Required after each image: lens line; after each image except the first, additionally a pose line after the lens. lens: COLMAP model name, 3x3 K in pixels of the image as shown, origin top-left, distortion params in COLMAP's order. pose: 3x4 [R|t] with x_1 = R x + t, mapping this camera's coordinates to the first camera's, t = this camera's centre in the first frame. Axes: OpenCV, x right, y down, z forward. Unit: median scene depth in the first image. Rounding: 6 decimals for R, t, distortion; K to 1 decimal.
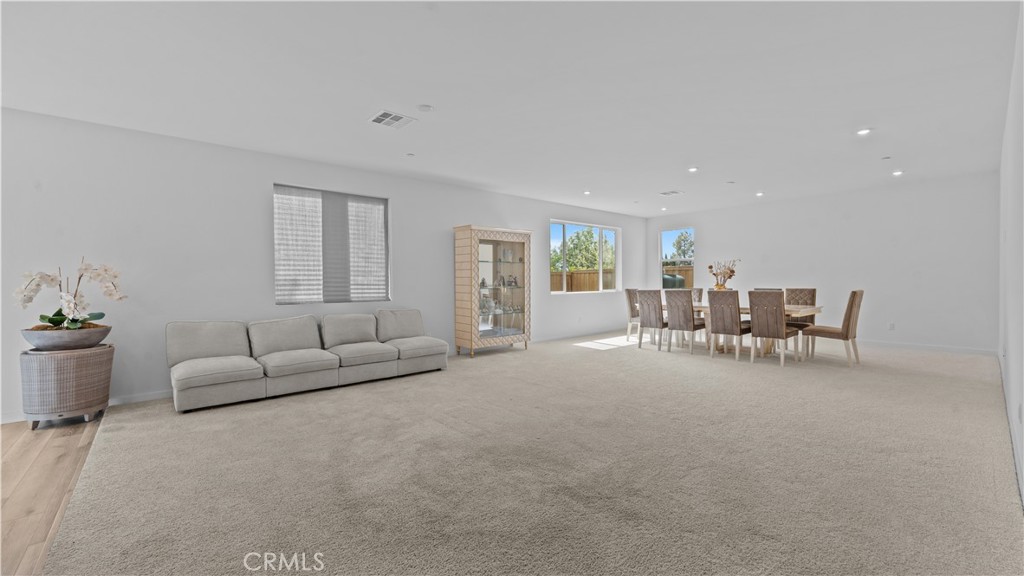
lens RADIAL K [[412.6, 0, 512.0], [0, 412.6, 288.0], [0, 0, 1]] dist [-0.001620, 0.000083]
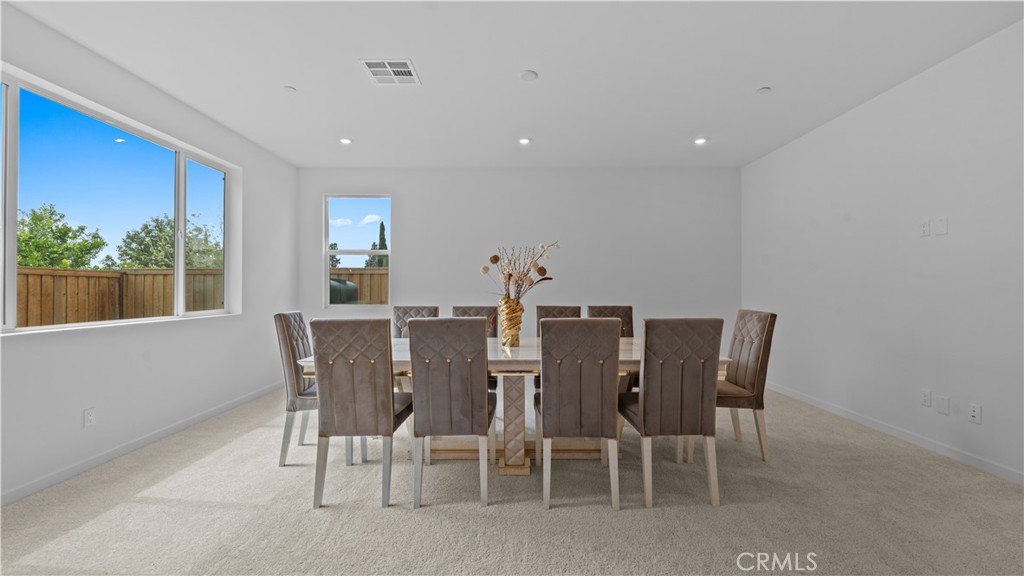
lens RADIAL K [[412.6, 0, 512.0], [0, 412.6, 288.0], [0, 0, 1]] dist [-0.001620, 0.000083]
pose [[0.652801, 0.015301, 0.757375, 0.180340], [0.004476, 0.999701, -0.024055, -0.010540], [-0.757517, 0.019093, 0.652537, 0.735167]]
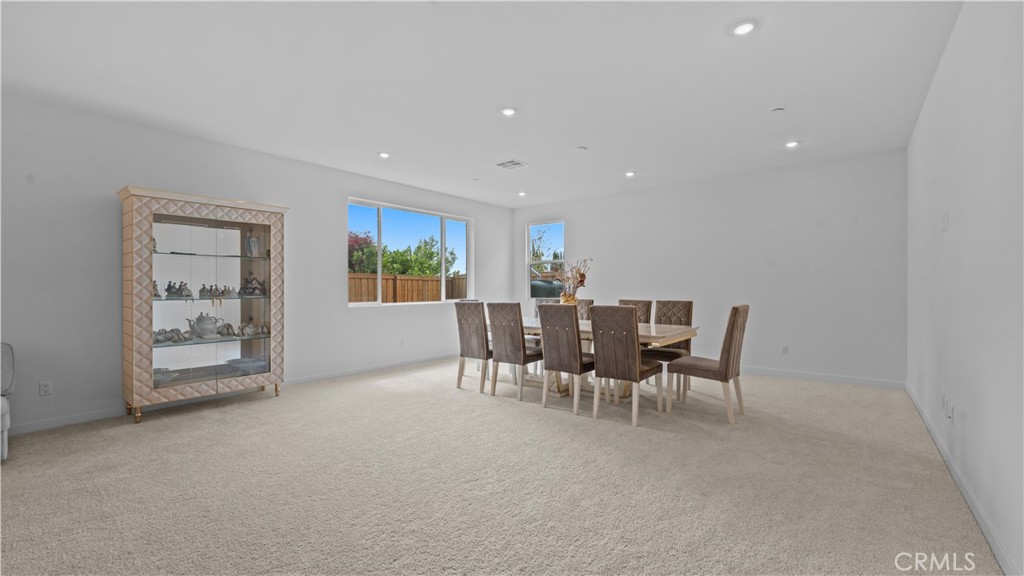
lens RADIAL K [[417.4, 0, 515.8], [0, 417.4, 289.2], [0, 0, 1]] dist [-0.000855, -0.000194]
pose [[0.984399, 0.007249, 0.175803, 0.301459], [-0.005168, 0.999911, -0.012292, -0.008568], [-0.175877, 0.011192, 0.984349, 0.332965]]
